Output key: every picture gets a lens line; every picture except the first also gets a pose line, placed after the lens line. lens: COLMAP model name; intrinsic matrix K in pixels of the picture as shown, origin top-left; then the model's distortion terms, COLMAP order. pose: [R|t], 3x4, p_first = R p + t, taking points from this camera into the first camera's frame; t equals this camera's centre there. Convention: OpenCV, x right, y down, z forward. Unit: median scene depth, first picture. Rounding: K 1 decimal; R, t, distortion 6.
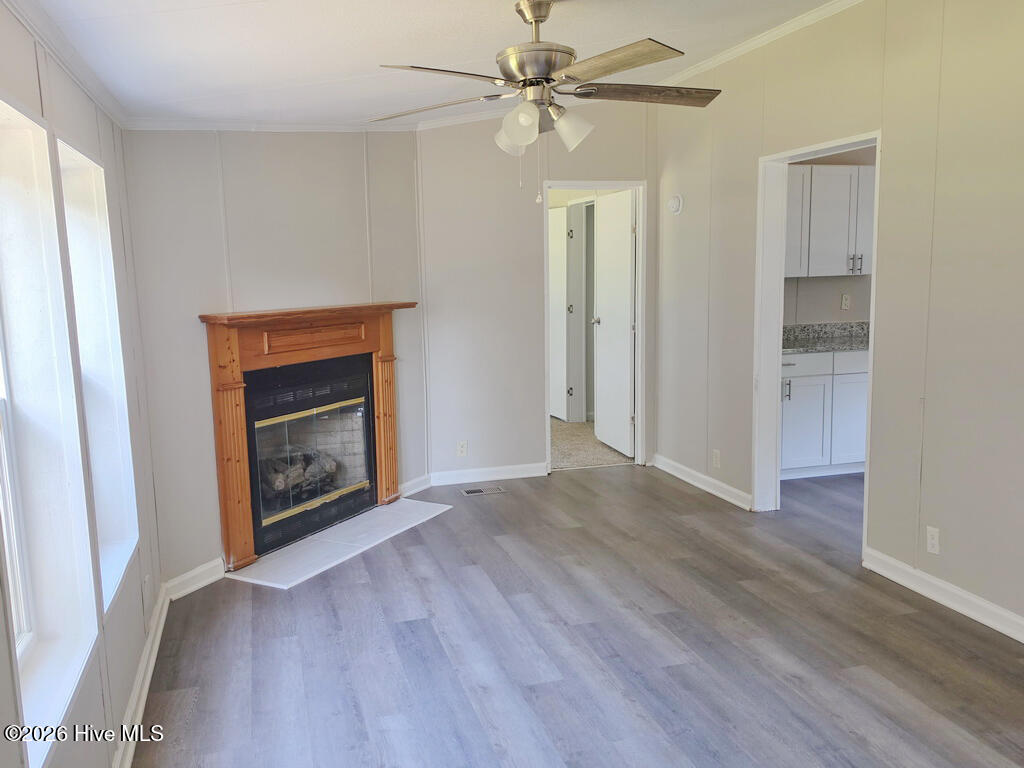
lens RADIAL K [[804.1, 0, 512.0], [0, 804.1, 384.0], [0, 0, 1]] dist [0.010672, 0.002579]
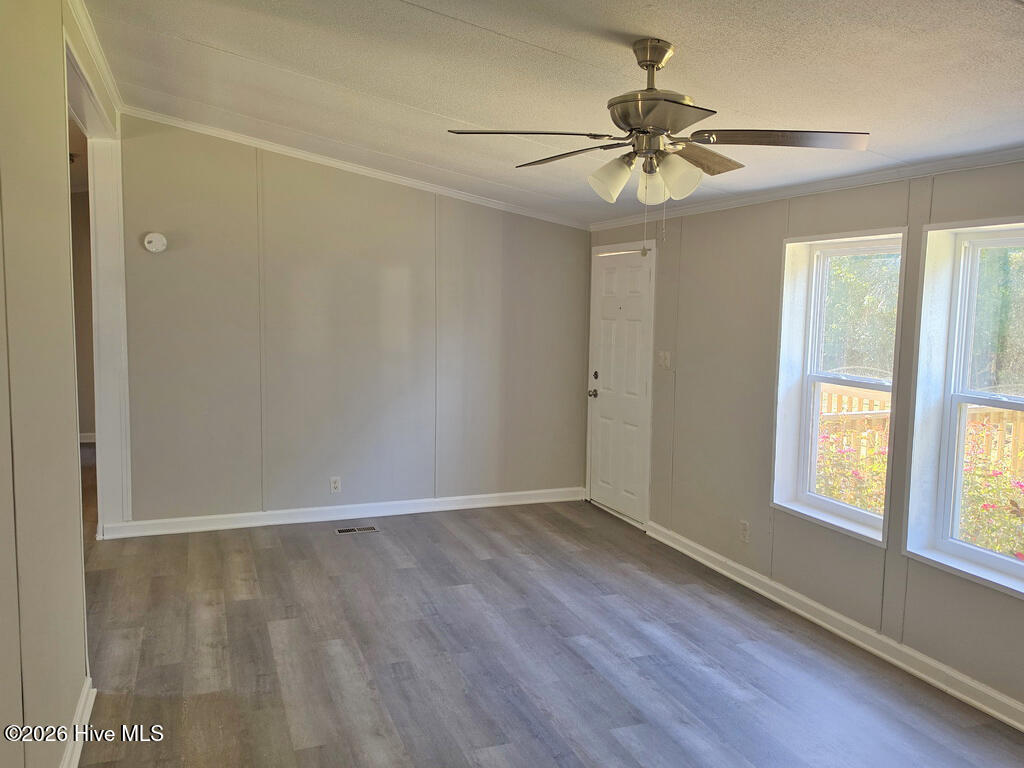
lens RADIAL K [[804.1, 0, 512.0], [0, 804.1, 384.0], [0, 0, 1]] dist [0.010672, 0.002579]
pose [[-0.997904, 0.016736, -0.062510, 0.259223], [0.000148, 0.966567, 0.256414, -0.333391], [0.064711, 0.255867, -0.964544, 1.987107]]
